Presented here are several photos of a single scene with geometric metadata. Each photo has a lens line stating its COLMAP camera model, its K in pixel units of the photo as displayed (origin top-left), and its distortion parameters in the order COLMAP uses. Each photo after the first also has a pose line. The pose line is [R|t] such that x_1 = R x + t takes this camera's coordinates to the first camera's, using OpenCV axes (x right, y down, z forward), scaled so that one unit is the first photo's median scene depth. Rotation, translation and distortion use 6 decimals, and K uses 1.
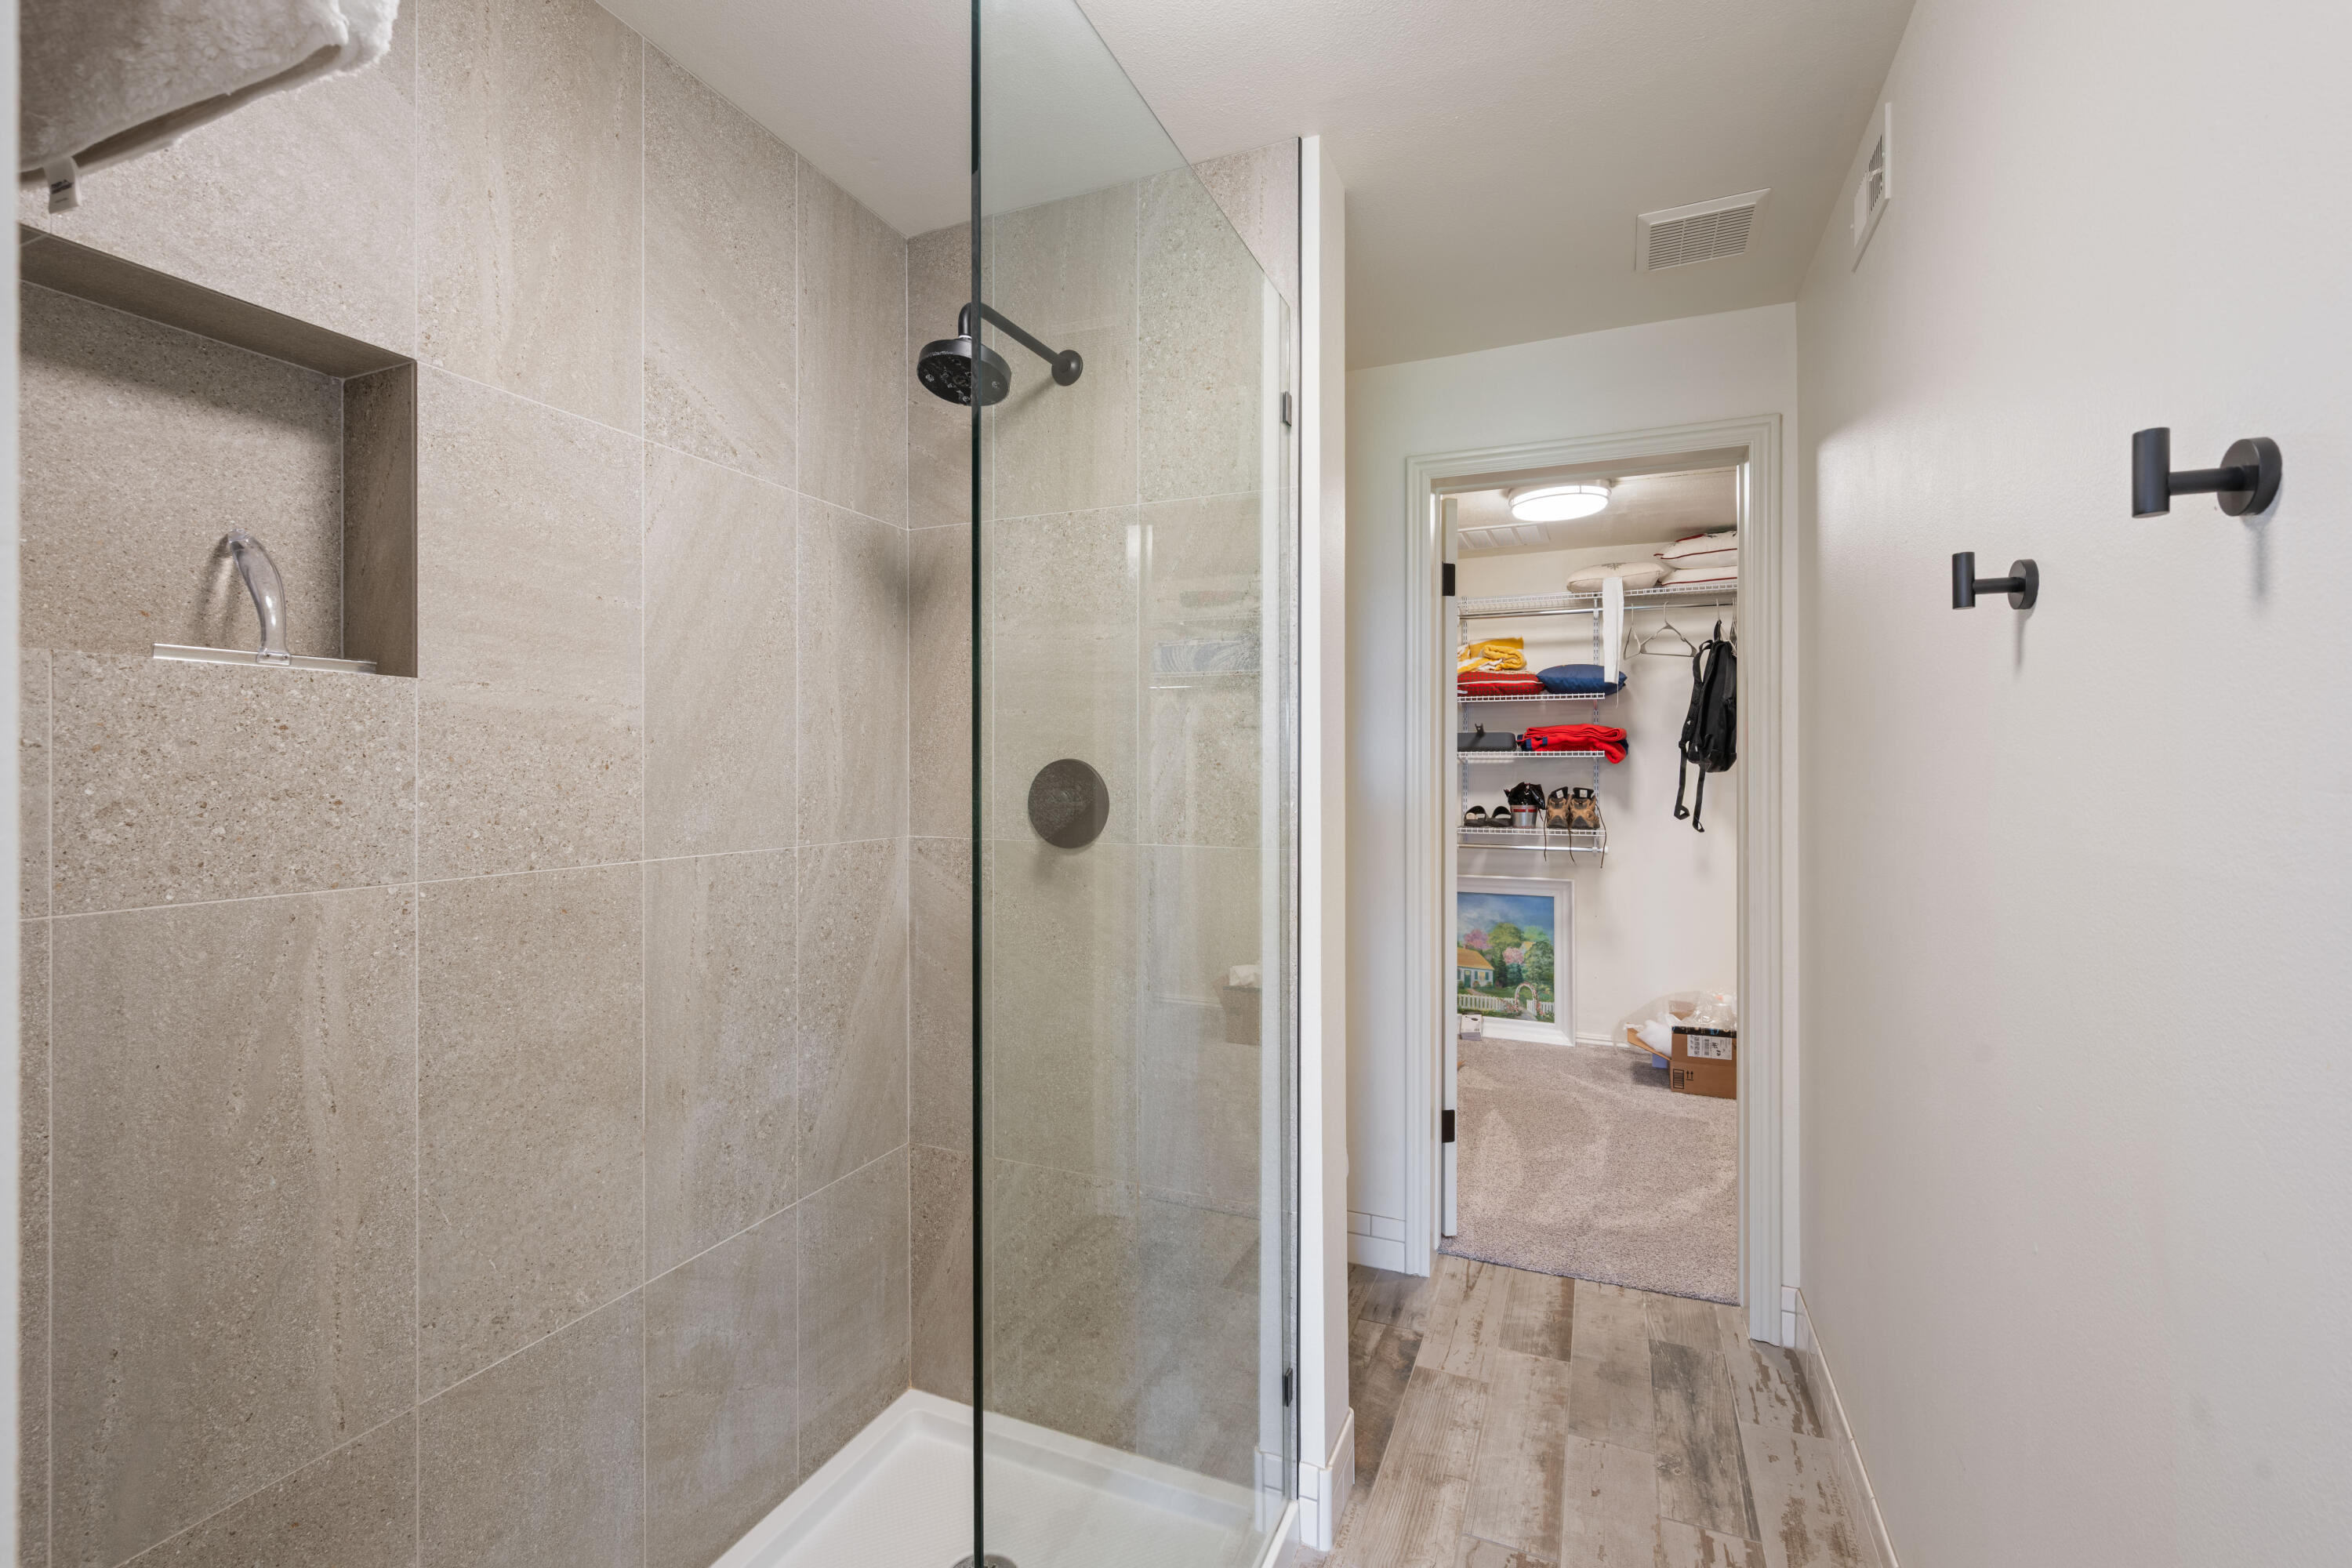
lens RADIAL K [[1017.0, 0, 1171.9], [0, 1017.0, 787.5], [0, 0, 1]] dist [0.000811, 0.000572]
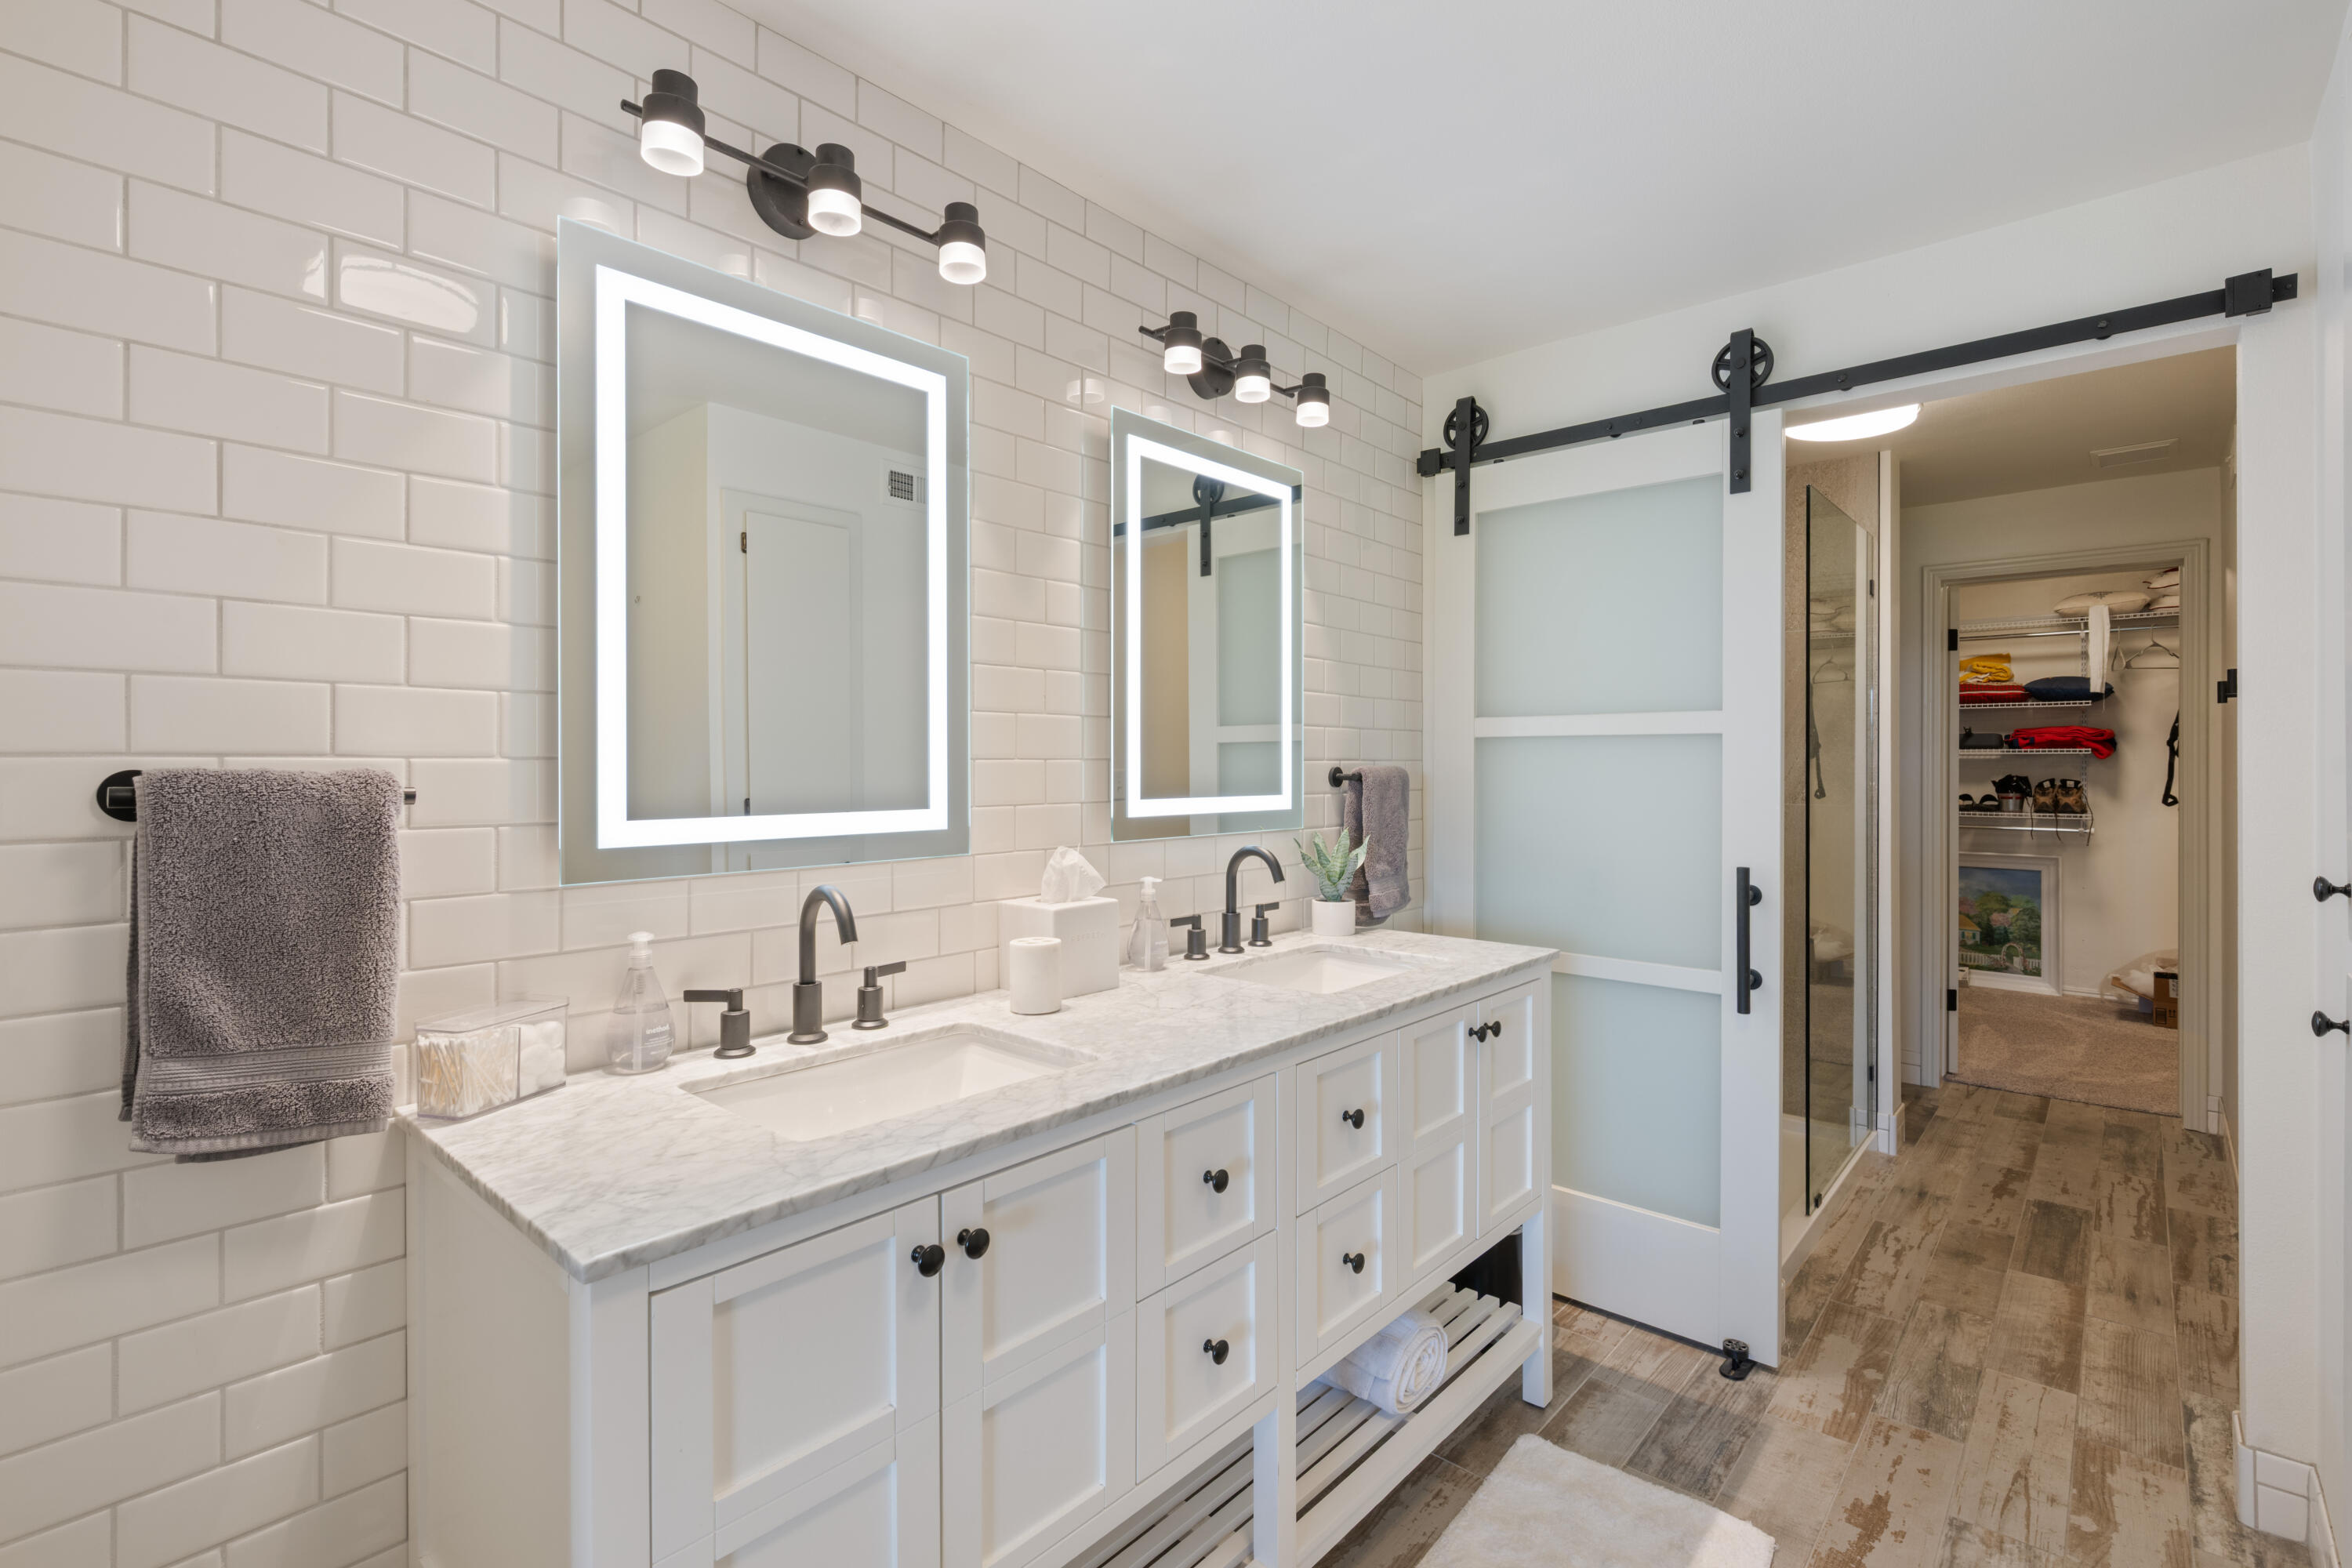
lens RADIAL K [[1048.4, 0, 1192.9], [0, 1048.4, 776.9], [0, 0, 1]] dist [-0.004081, 0.001306]
pose [[0.946205, 0.002447, -0.323558, -0.175473], [-0.003716, 0.999988, -0.003303, 0.005470], [0.323546, 0.004328, 0.946203, -0.502523]]
